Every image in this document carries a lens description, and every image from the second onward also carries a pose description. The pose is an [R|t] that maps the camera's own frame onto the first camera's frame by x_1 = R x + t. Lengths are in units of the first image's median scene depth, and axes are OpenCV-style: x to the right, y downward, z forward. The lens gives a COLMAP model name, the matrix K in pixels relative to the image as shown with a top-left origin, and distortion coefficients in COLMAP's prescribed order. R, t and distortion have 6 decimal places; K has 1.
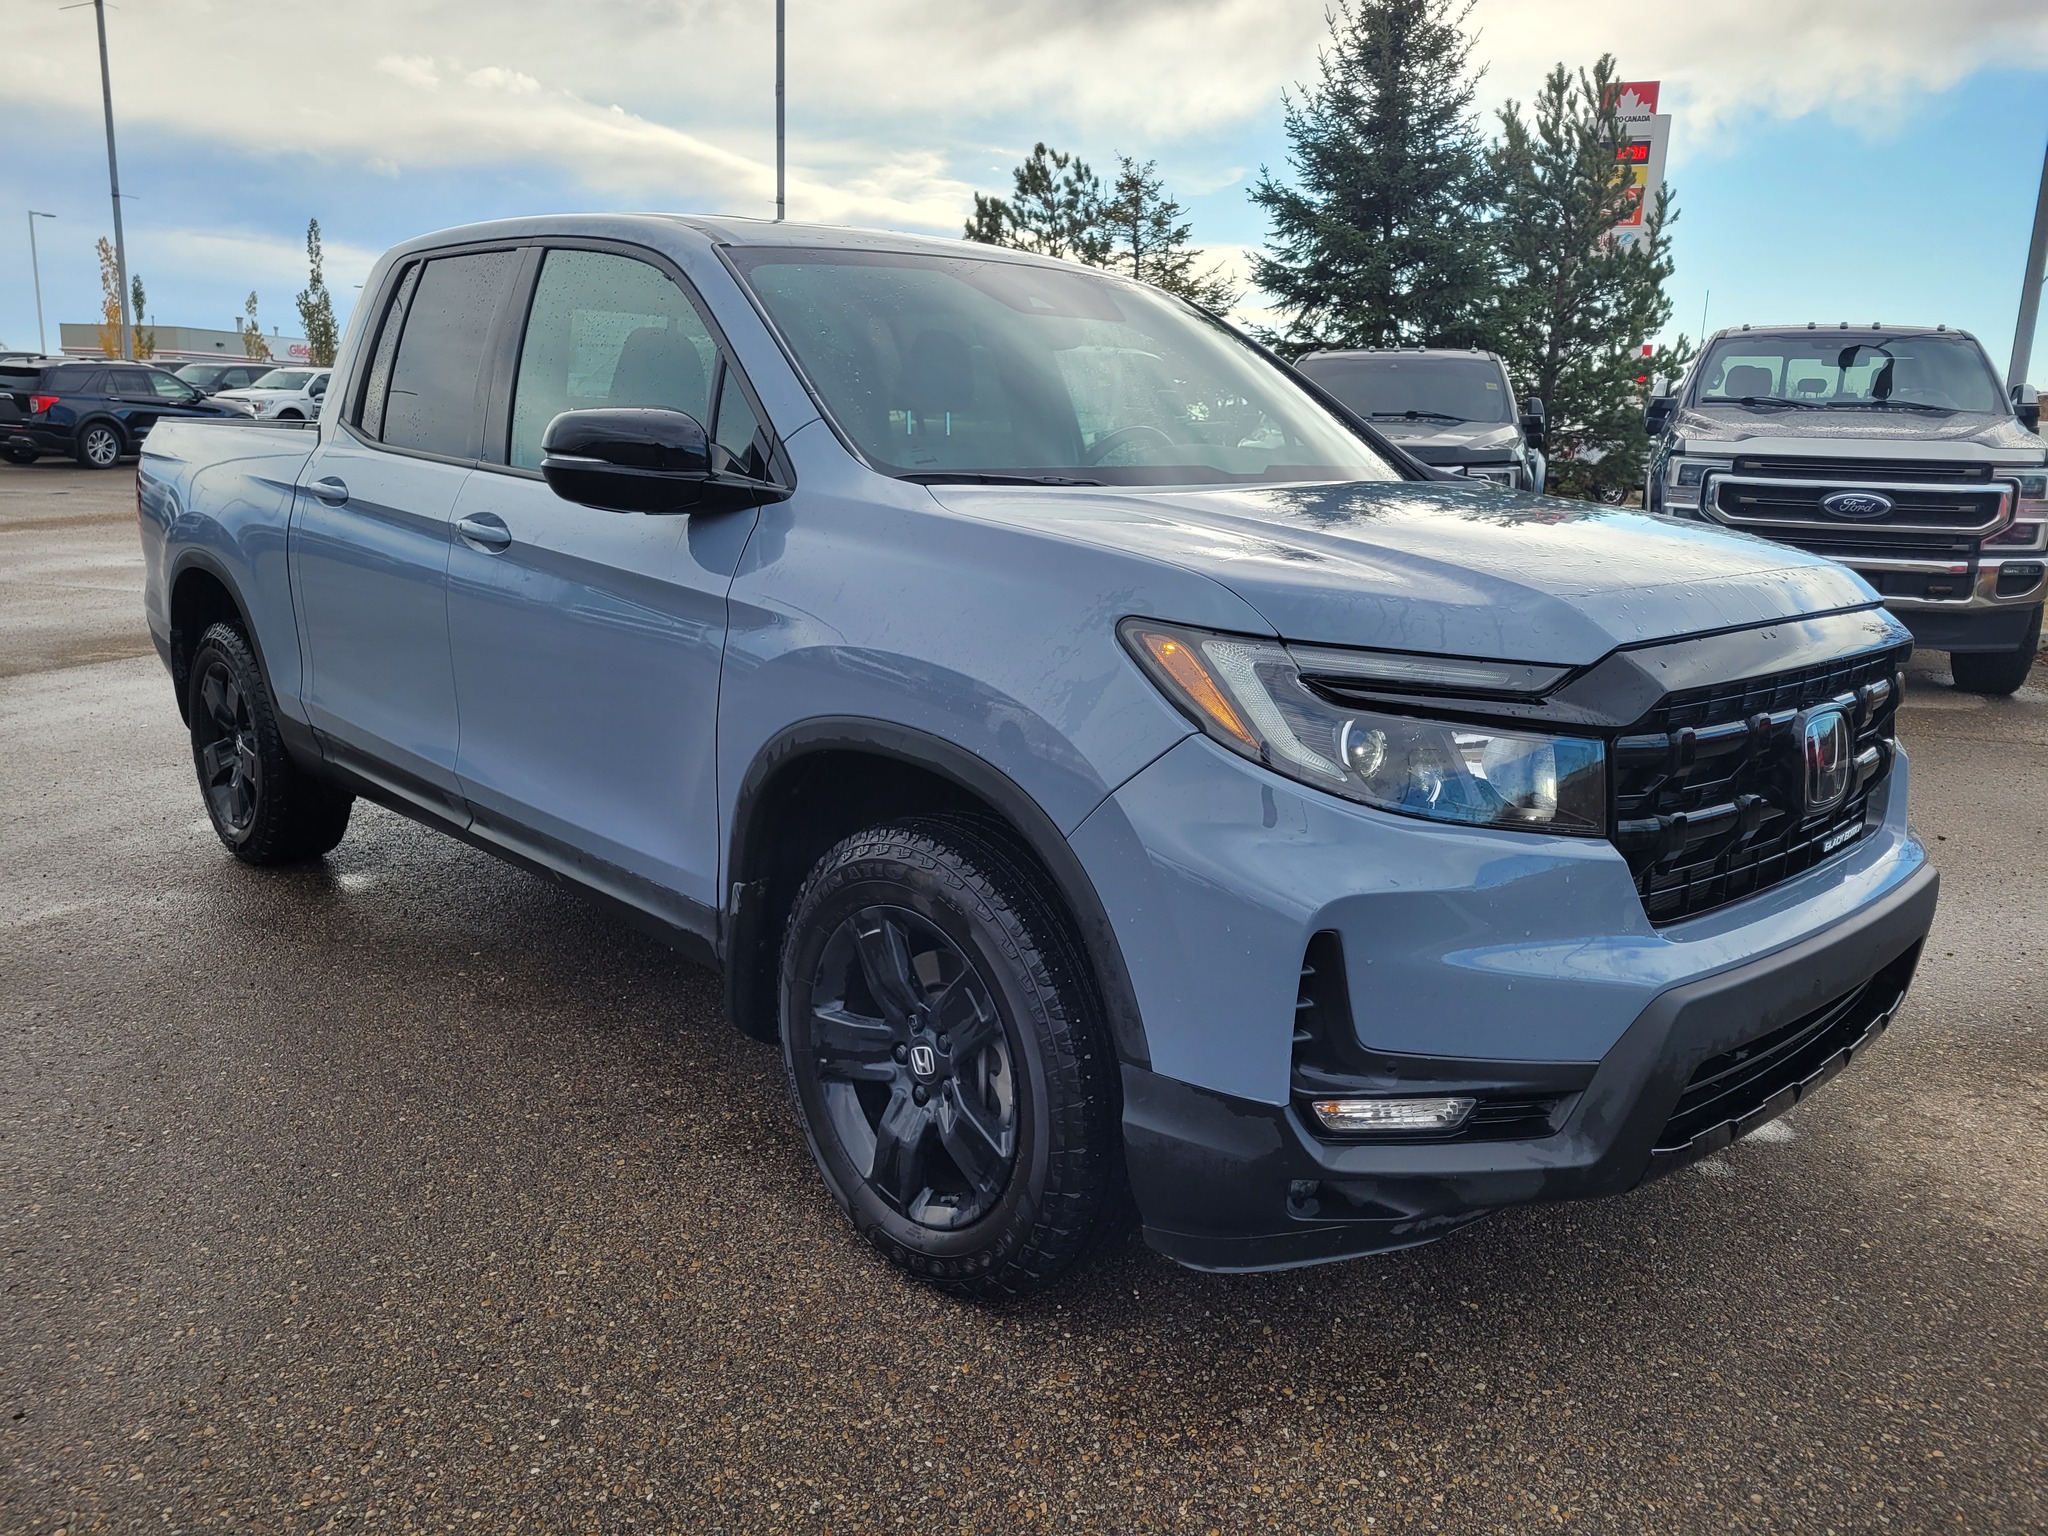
lens RADIAL K [[1503.1, 0, 1024.0], [0, 1503.1, 768.0], [0, 0, 1]] dist [0.057370, -0.042008]
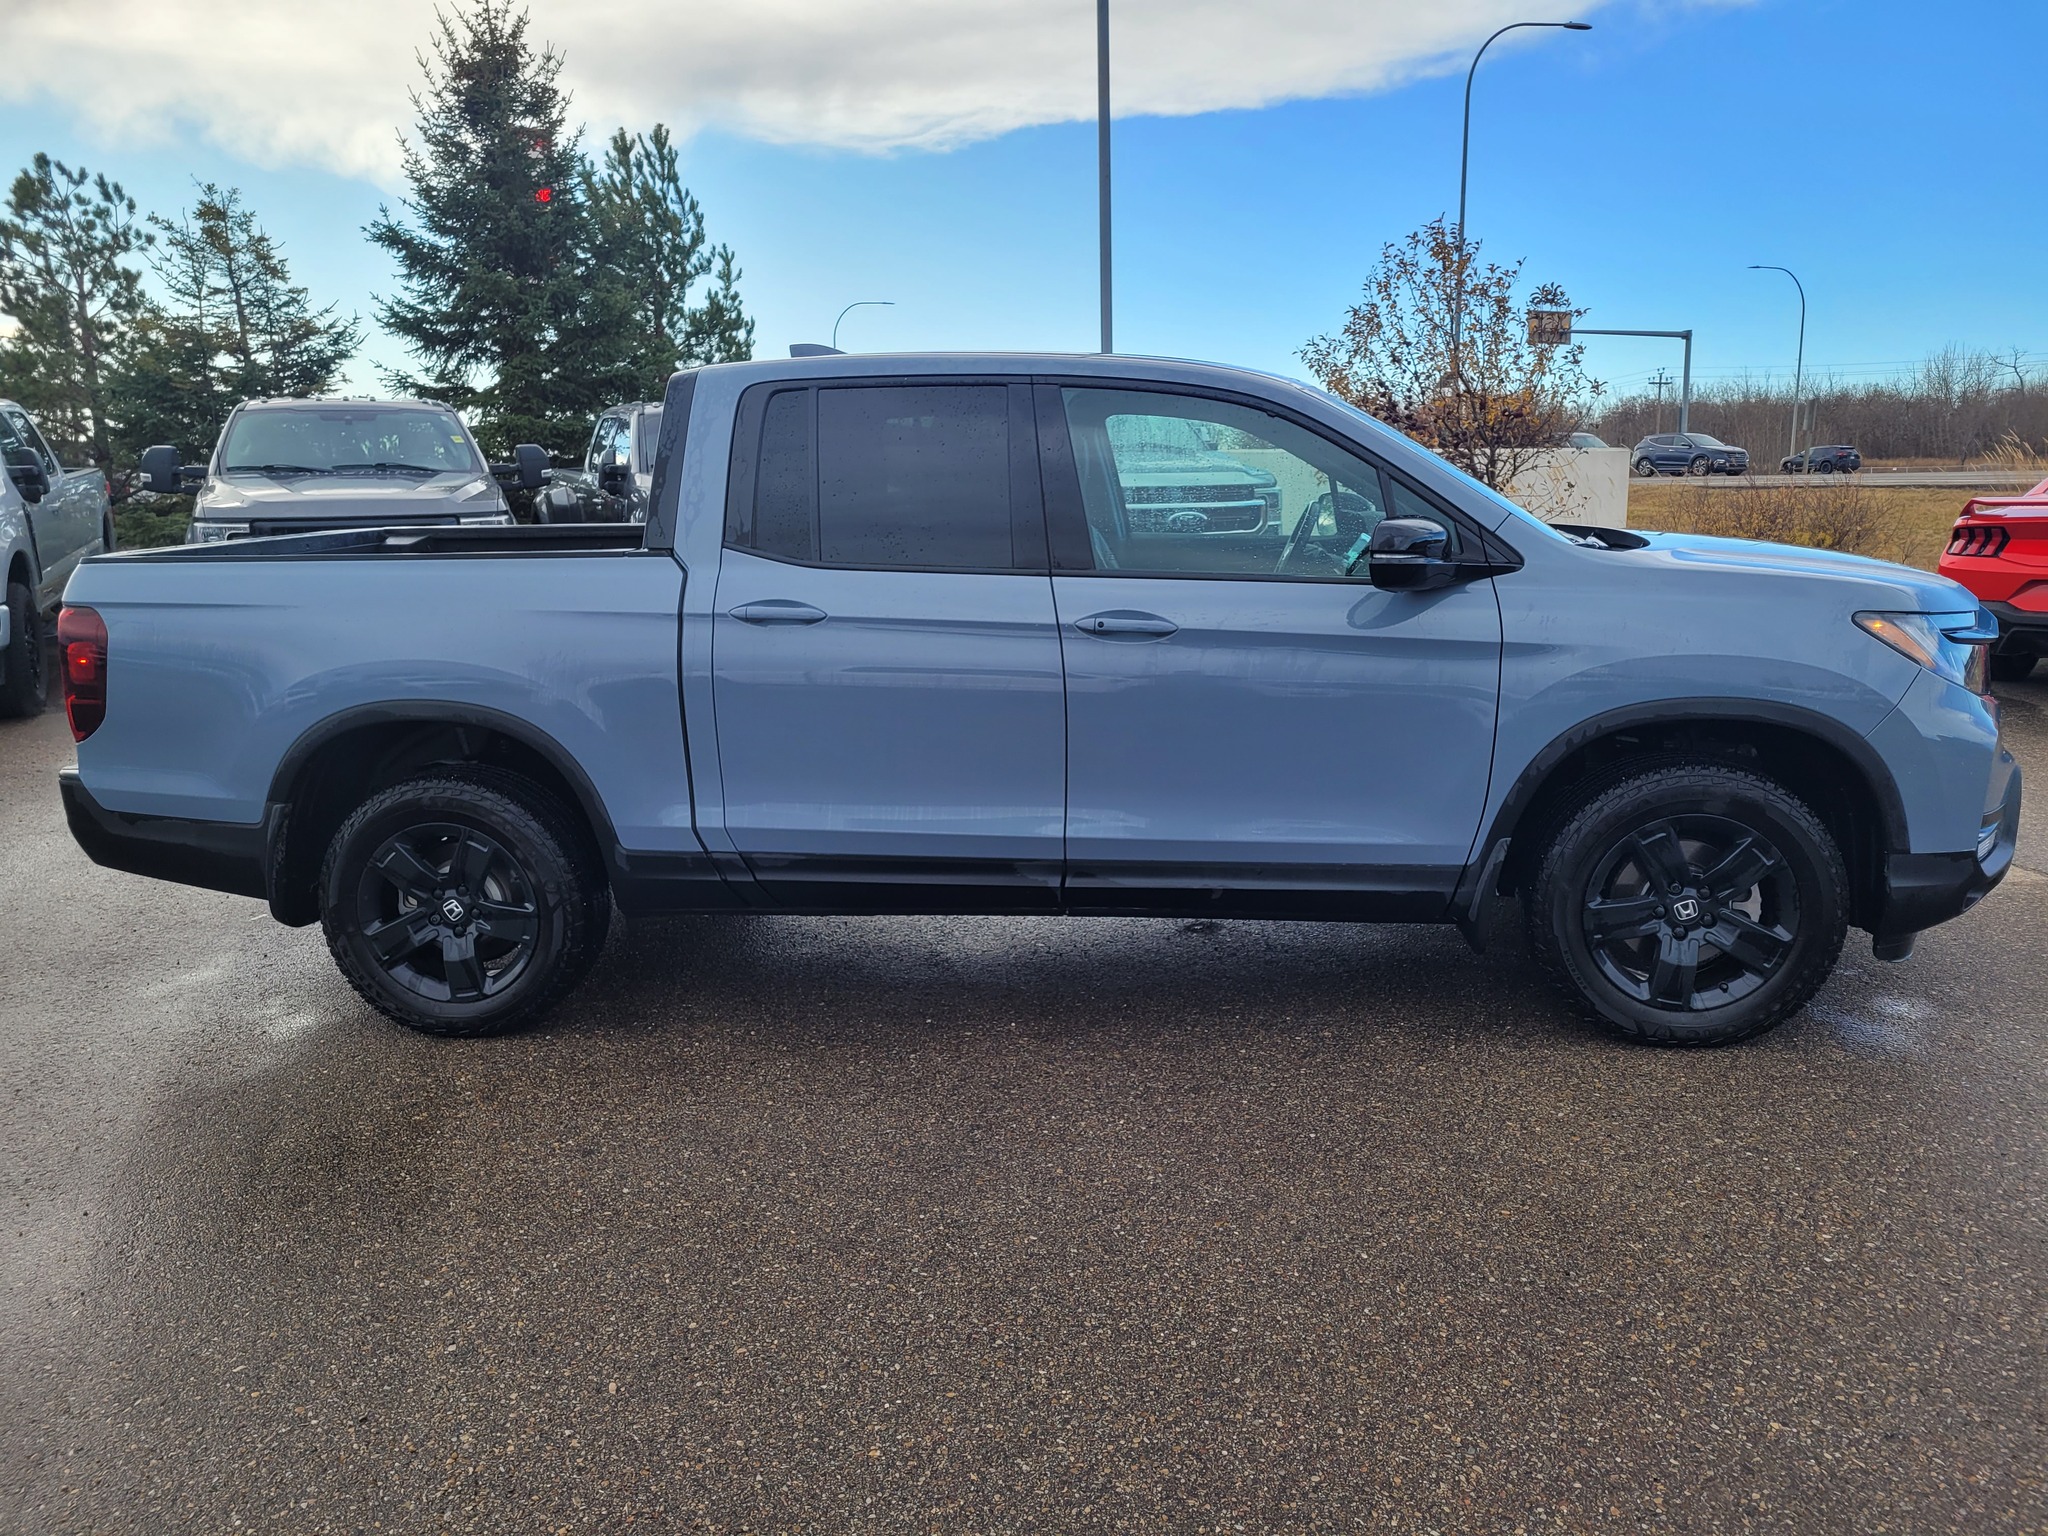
lens RADIAL K [[1503.1, 0, 1024.0], [0, 1503.1, 768.0], [0, 0, 1]] dist [0.057370, -0.042008]
pose [[0.764109, -0.170314, 0.622198, -0.189425], [0.180686, 0.982416, 0.047021, -0.018543], [-0.619266, 0.076493, 0.781447, 0.020745]]
